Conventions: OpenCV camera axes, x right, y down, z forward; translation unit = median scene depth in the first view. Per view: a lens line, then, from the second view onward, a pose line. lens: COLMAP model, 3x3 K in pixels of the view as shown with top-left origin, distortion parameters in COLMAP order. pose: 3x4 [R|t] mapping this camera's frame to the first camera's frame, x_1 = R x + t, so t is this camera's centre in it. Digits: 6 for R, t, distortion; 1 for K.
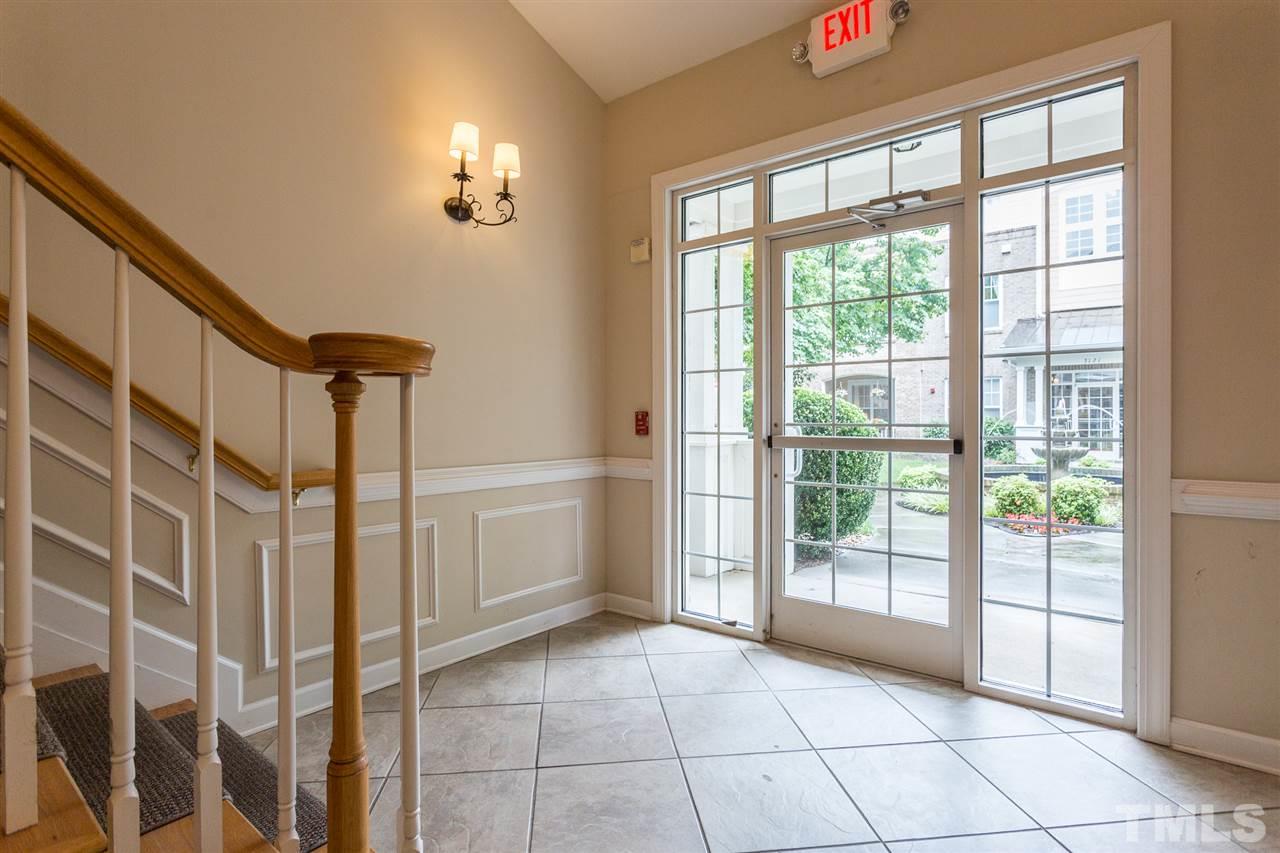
lens RADIAL K [[616.9, 0, 639.9], [0, 616.9, 419.3], [0, 0, 1]] dist [0.000707, 0.000102]
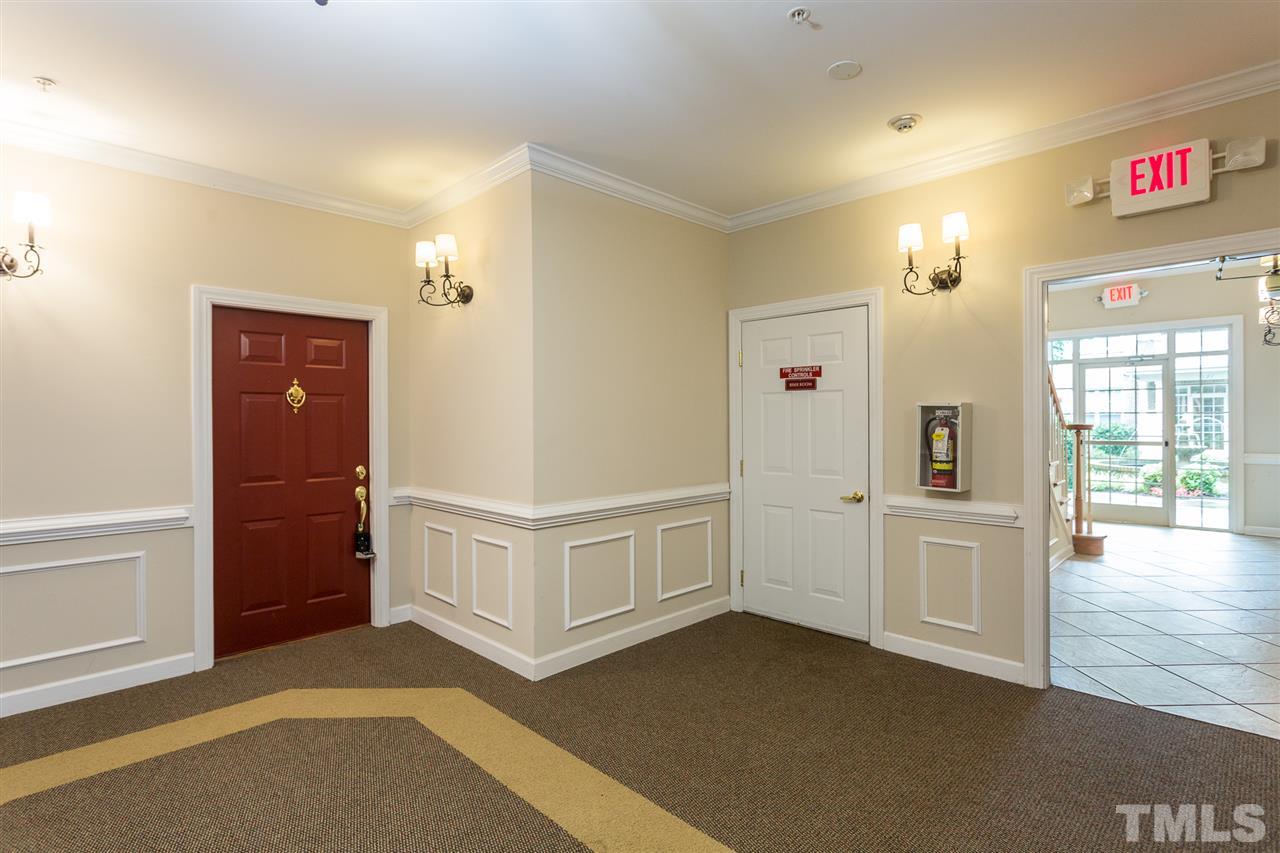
lens RADIAL K [[616.9, 0, 639.9], [0, 616.9, 419.3], [0, 0, 1]] dist [0.000707, 0.000102]
pose [[0.994625, -0.004325, -0.103456, -1.364068], [0.004208, 0.999990, -0.001342, -0.063891], [0.103461, 0.000899, 0.994633, -1.775999]]
